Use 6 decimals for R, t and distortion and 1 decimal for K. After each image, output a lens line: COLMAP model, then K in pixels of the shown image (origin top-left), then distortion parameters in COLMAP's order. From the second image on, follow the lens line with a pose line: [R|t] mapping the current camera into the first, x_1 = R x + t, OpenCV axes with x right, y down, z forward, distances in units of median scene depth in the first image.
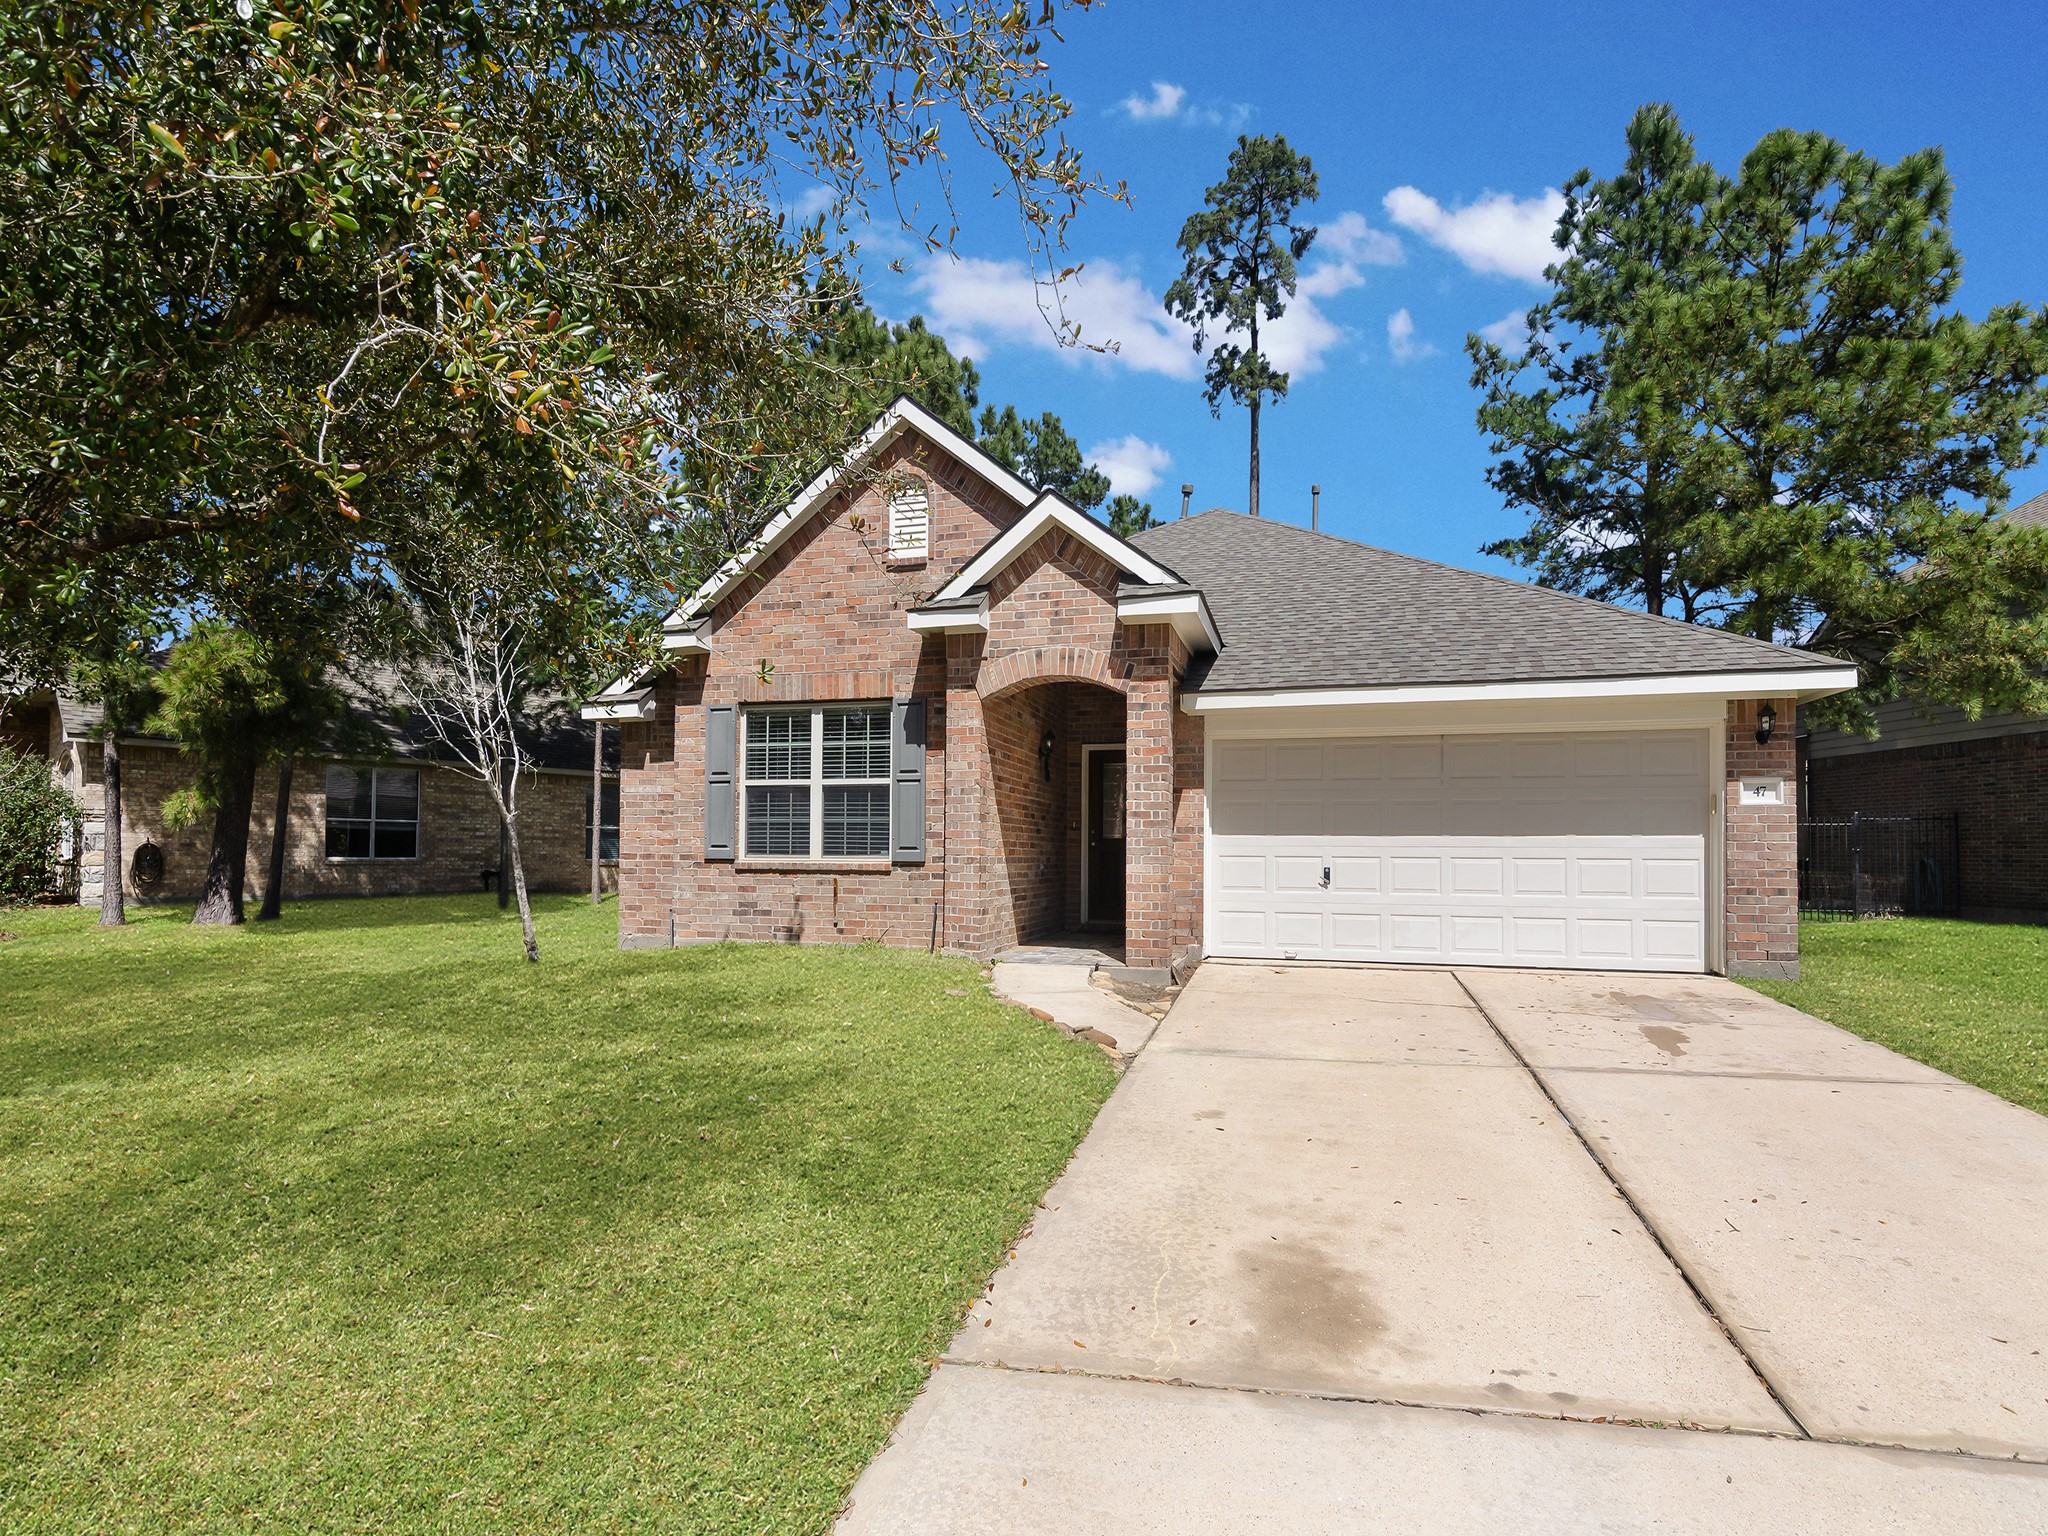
lens RADIAL K [[1038.8, 0, 1027.8], [0, 1038.8, 775.2], [0, 0, 1]] dist [0.003778, 0.000469]
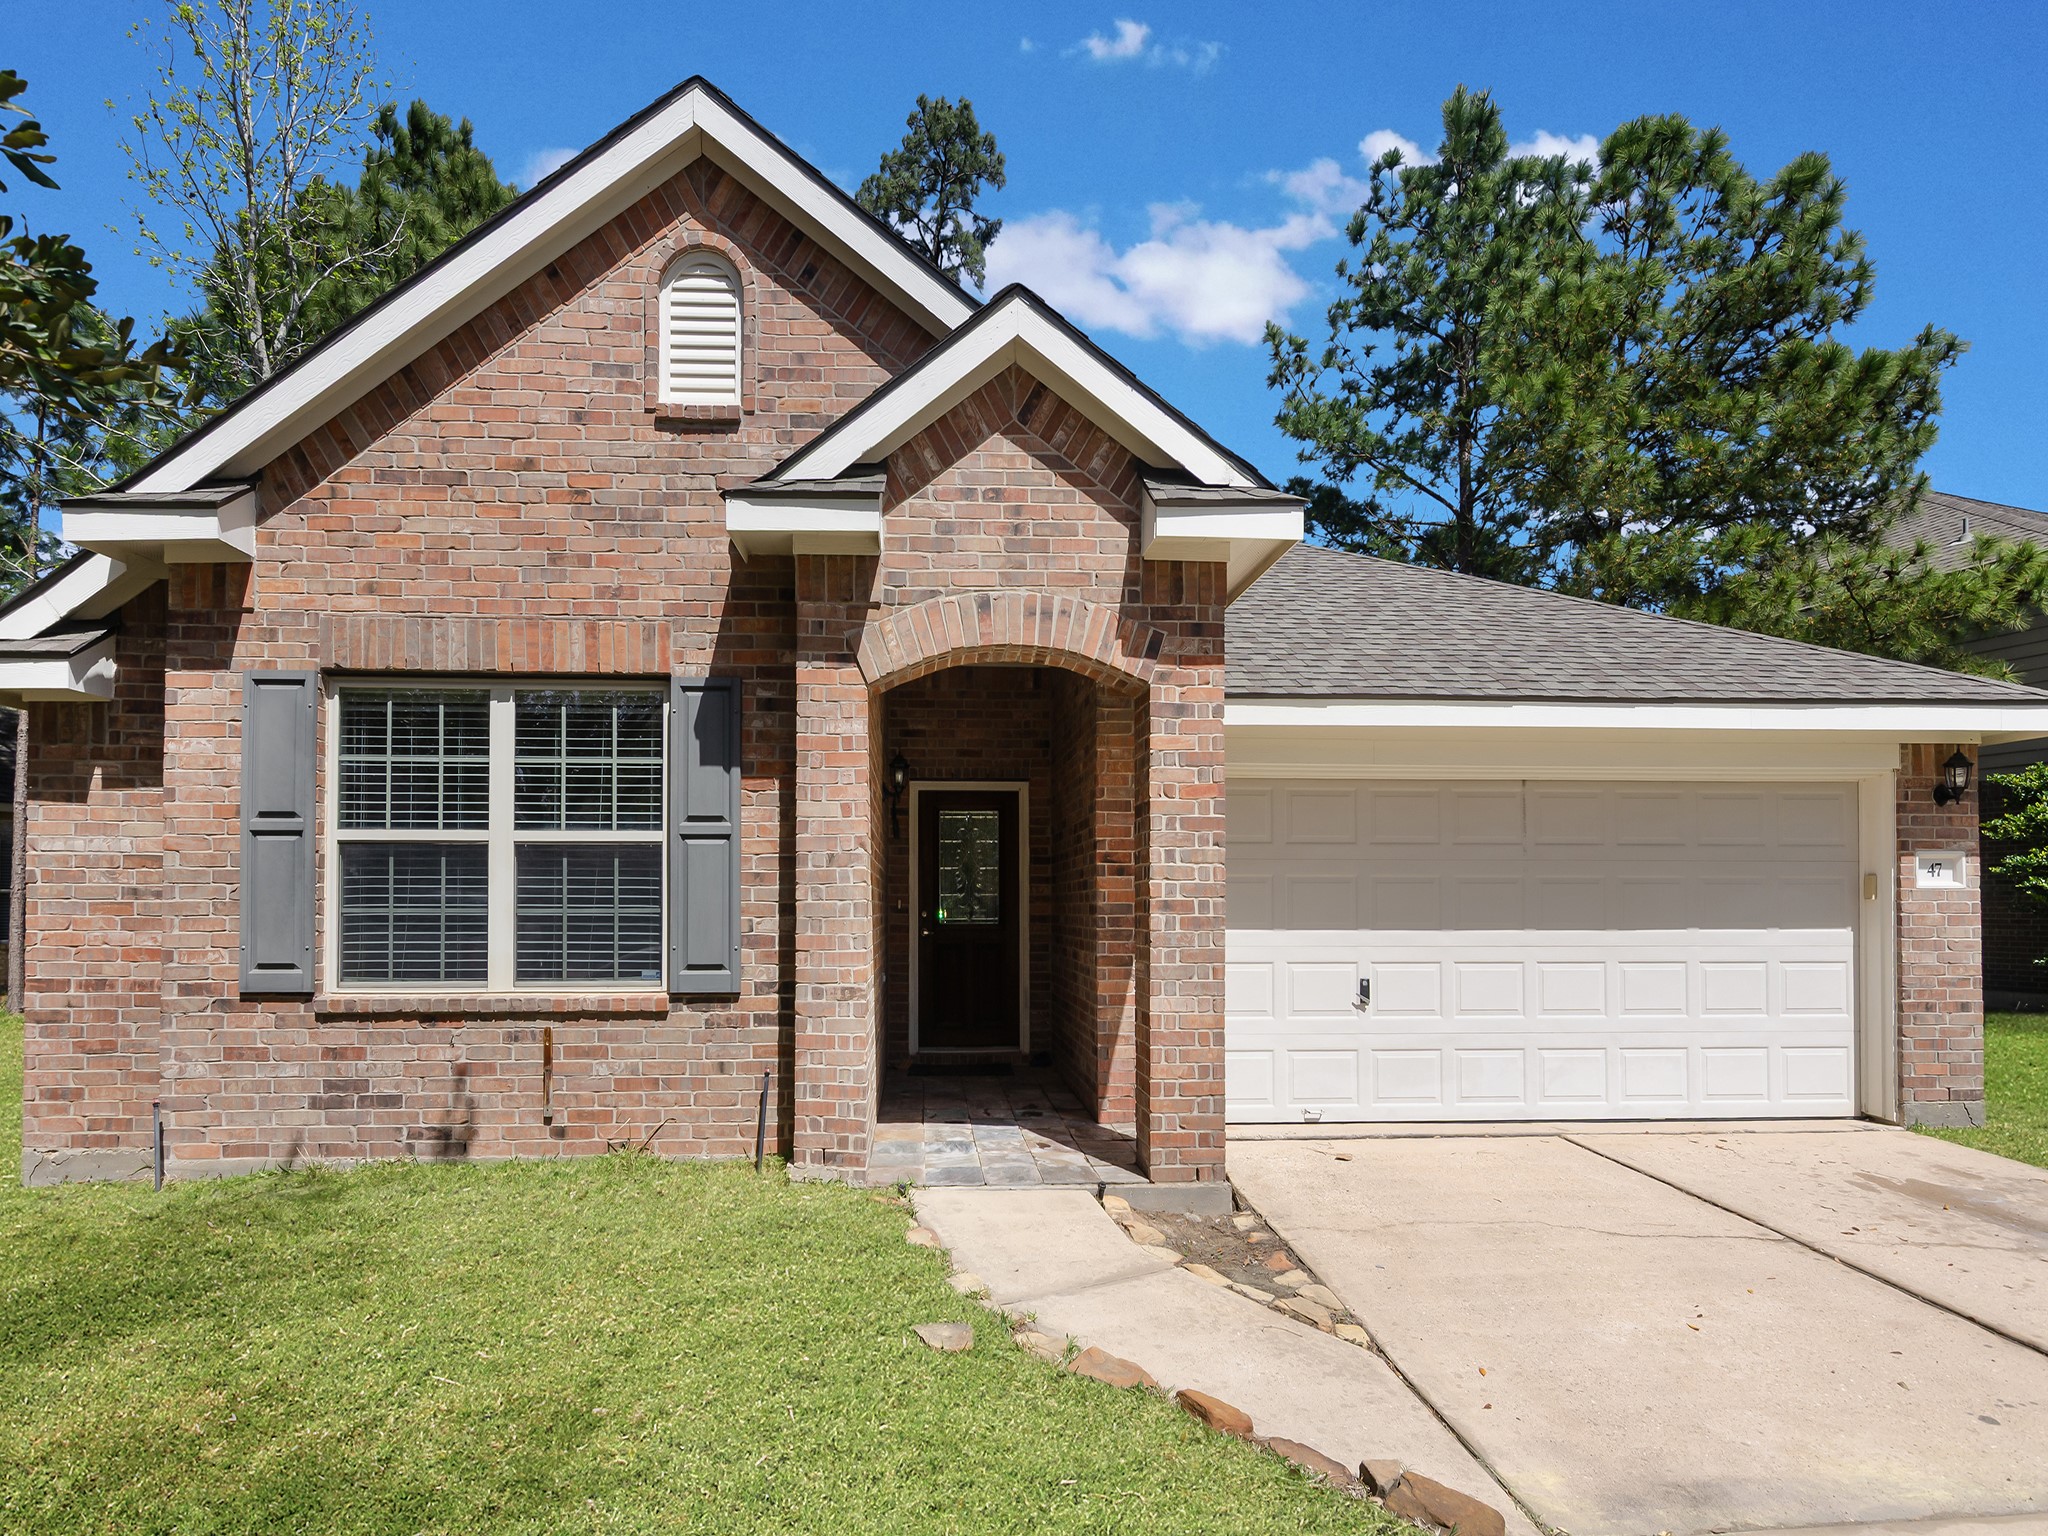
lens RADIAL K [[1038.8, 0, 974.4], [0, 1038.8, 858.2], [0, 0, 1]] dist [0.003778, 0.000469]
pose [[0.946275, 0.007451, 0.323277, -0.153111], [-0.018404, 0.999355, 0.030839, -0.002422], [-0.322838, -0.035132, 0.945802, 0.459500]]
